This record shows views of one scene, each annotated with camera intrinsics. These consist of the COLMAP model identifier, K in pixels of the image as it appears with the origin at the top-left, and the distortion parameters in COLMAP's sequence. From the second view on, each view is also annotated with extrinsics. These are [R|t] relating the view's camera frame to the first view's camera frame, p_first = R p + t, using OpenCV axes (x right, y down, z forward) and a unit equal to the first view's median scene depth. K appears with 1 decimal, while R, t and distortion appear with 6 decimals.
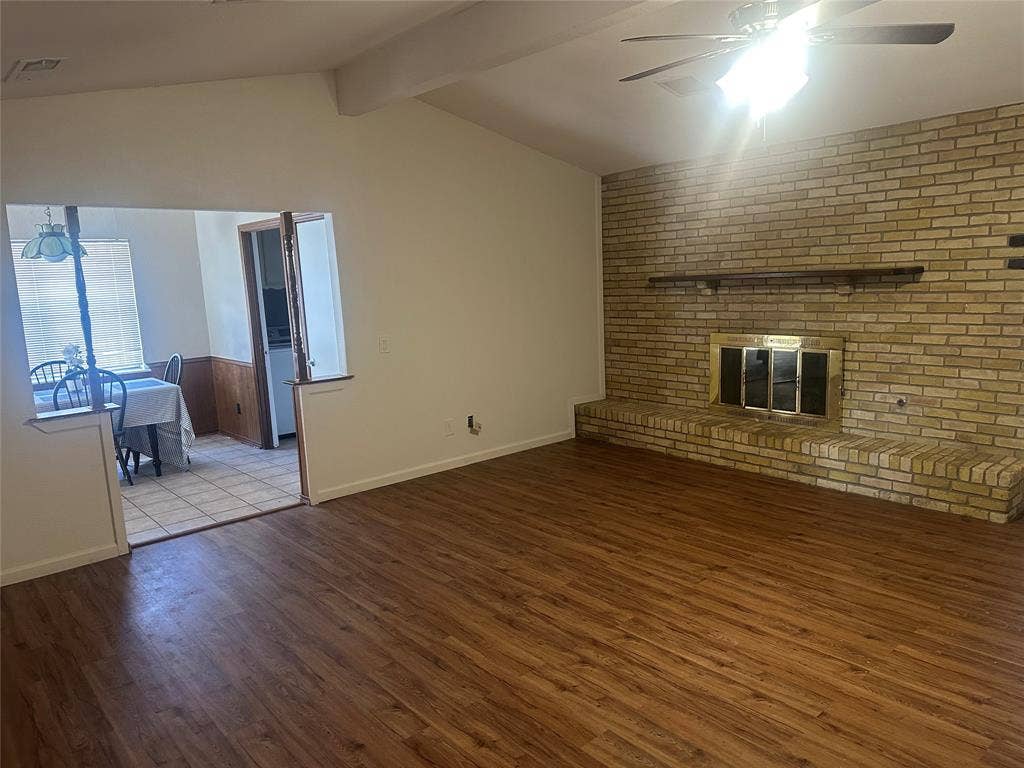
lens RADIAL K [[716.4, 0, 517.5], [0, 716.4, 391.3], [0, 0, 1]] dist [0.029235, -0.031335]
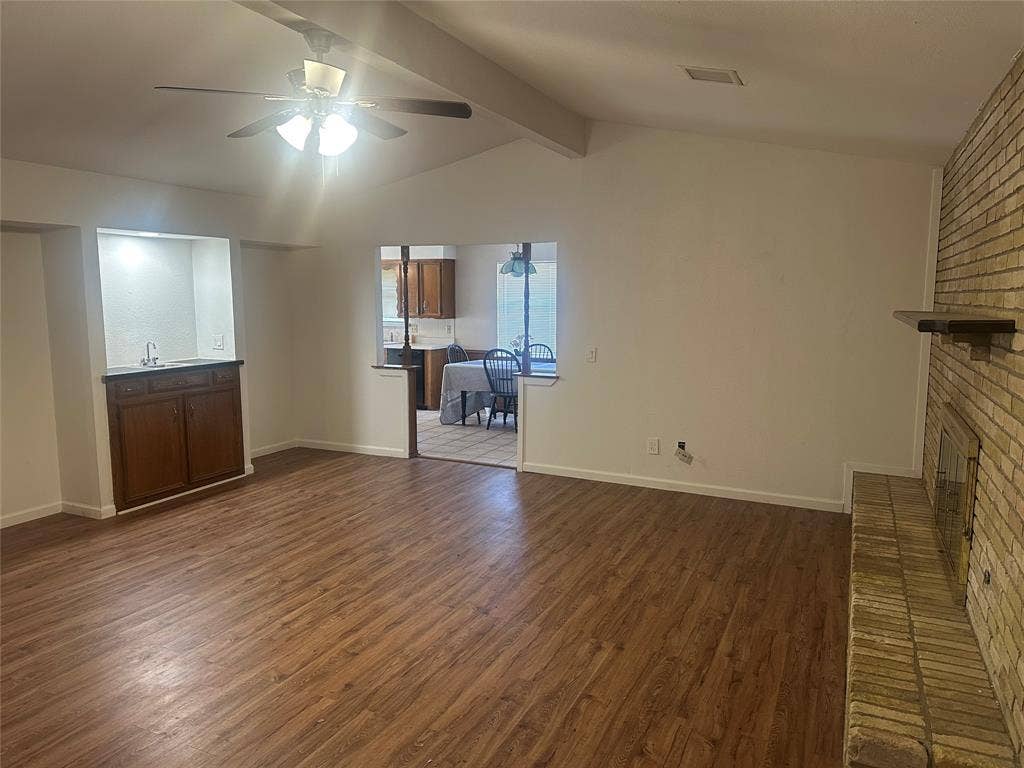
lens RADIAL K [[716.4, 0, 518.6], [0, 716.4, 381.0], [0, 0, 1]] dist [0.029235, -0.031335]
pose [[0.411159, 0.153141, -0.898608, 1.145148], [-0.179039, 0.980153, 0.085119, -0.147658], [0.893808, 0.125889, 0.430417, 0.613723]]
